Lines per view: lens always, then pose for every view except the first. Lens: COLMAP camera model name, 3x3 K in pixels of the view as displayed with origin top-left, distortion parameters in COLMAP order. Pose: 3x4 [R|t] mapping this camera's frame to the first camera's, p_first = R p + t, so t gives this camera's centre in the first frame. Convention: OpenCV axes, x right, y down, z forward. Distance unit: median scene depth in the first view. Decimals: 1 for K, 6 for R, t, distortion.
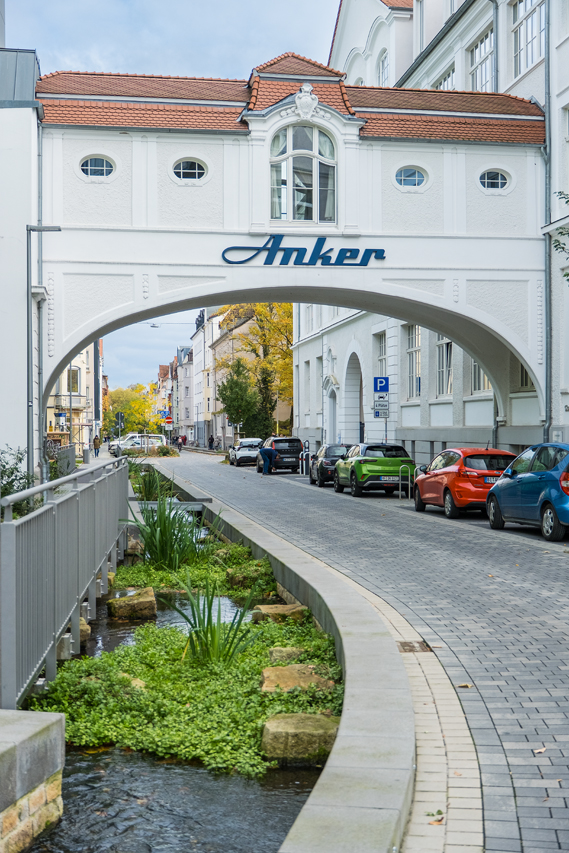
lens RADIAL K [[1211.7, 0, 284.5], [0, 1211.7, 426.5], [0, 0, 1]] dist [-0.006519, 0.004548]
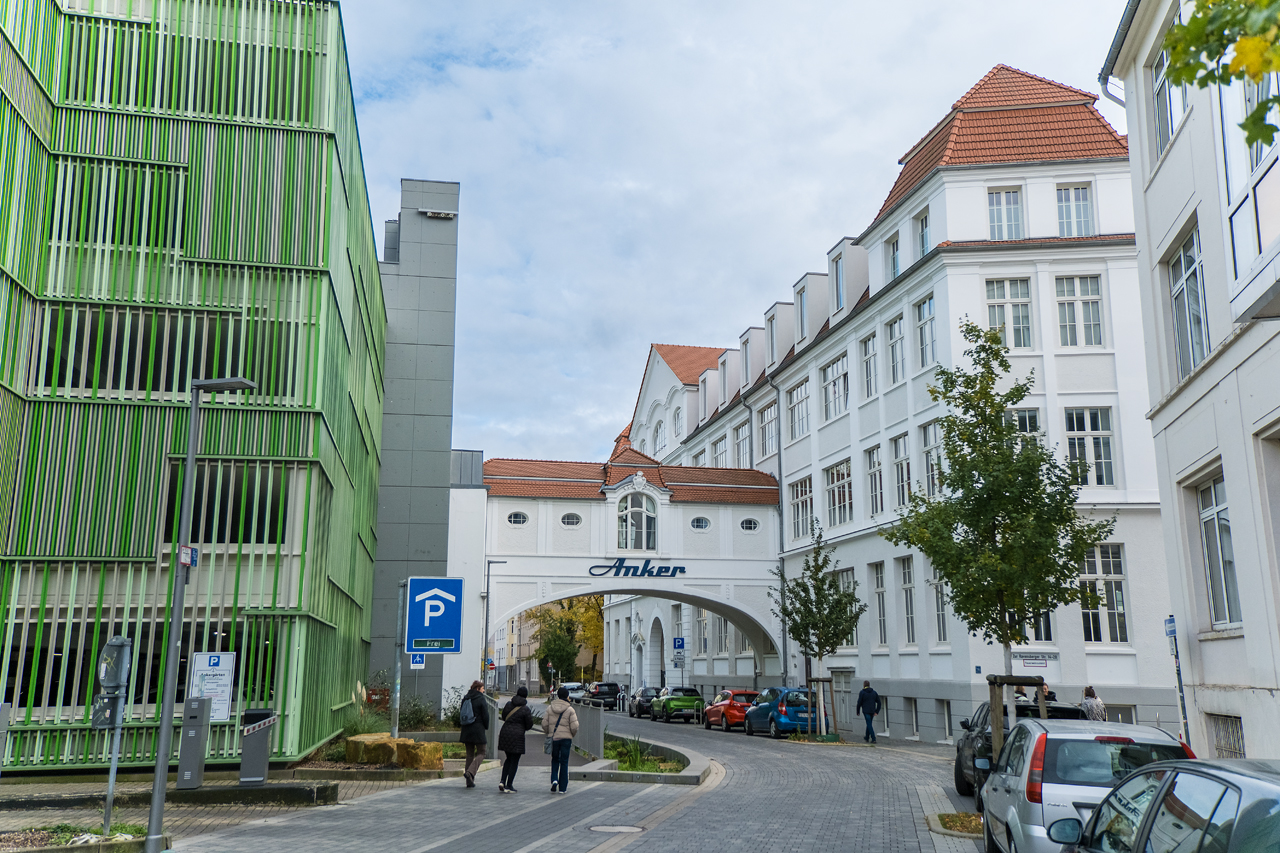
lens RADIAL K [[1127.0, 0, 640.0], [0, 1127.0, 426.5], [0, 0, 1]] dist [0.151623, 0.000245]
pose [[0.998441, 0.014976, 0.053774, -0.059567], [-0.003348, 0.977668, -0.210128, -0.006366], [-0.055720, 0.209621, 0.976194, -0.504761]]
